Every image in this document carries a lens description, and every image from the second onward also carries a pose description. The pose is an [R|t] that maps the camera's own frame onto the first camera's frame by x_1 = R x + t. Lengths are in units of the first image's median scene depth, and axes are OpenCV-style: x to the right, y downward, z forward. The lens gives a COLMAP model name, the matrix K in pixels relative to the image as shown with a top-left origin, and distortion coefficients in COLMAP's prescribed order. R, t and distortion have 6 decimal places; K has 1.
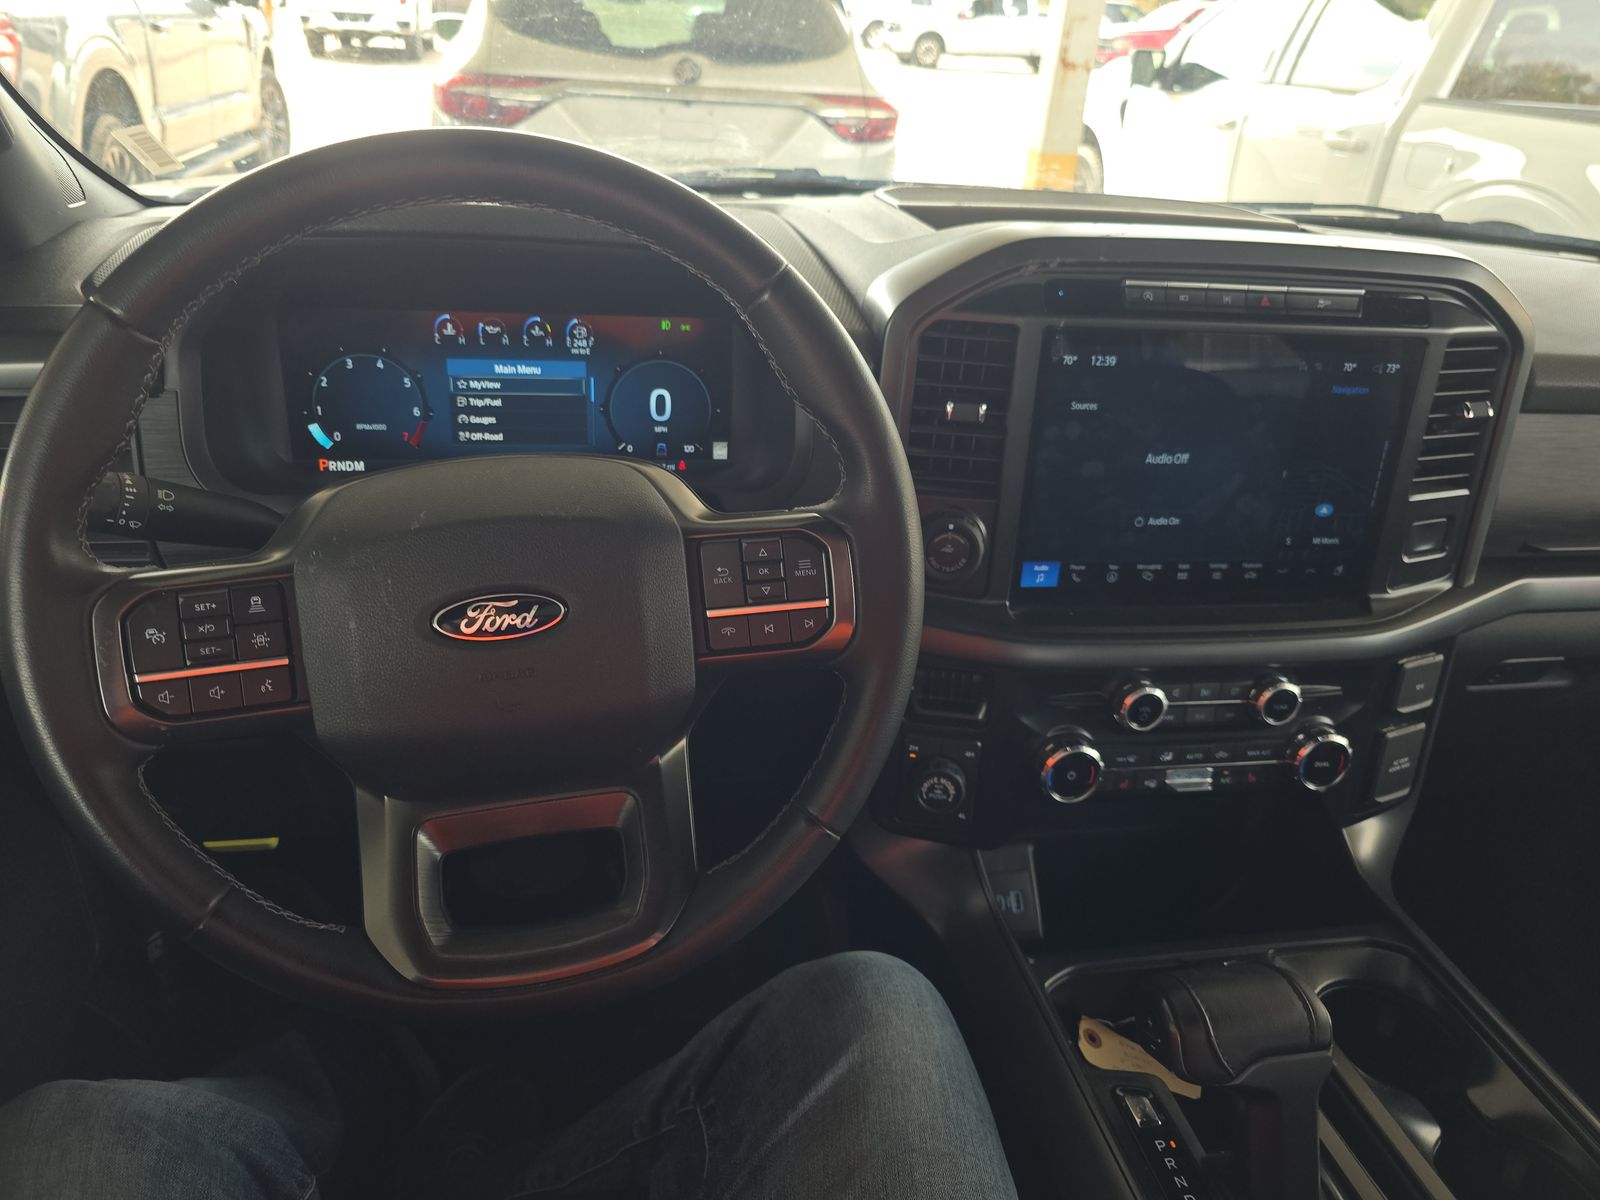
lens RADIAL K [[1090.0, 0, 800.0], [0, 1090.0, 600.0], [0, 0, 1]] dist [0.040504, -0.029099]
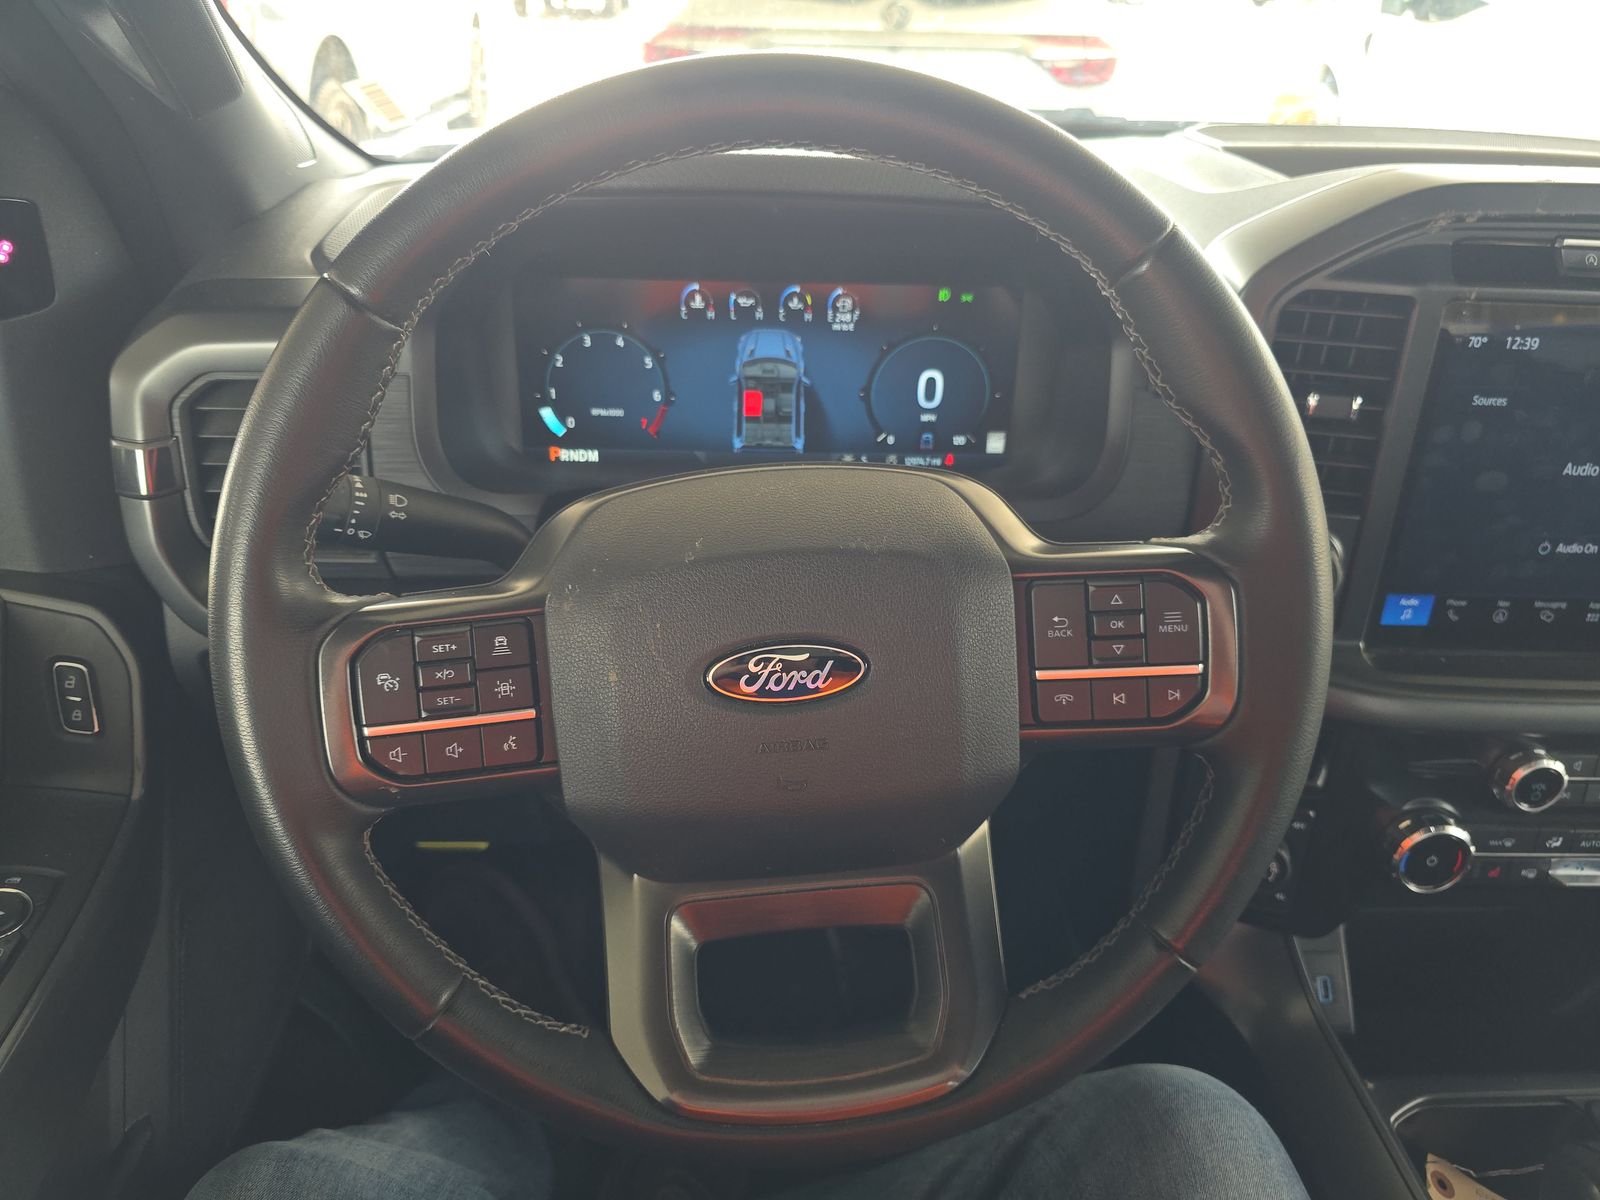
lens RADIAL K [[1079.9, 0, 805.6], [0, 1079.9, 592.4], [0, 0, 1]] dist [0.048824, -0.055018]
pose [[0.989390, 0.040032, -0.139661, -0.109633], [-0.035311, 0.998723, 0.036120, -0.052293], [0.140929, -0.030806, 0.989540, 0.158819]]
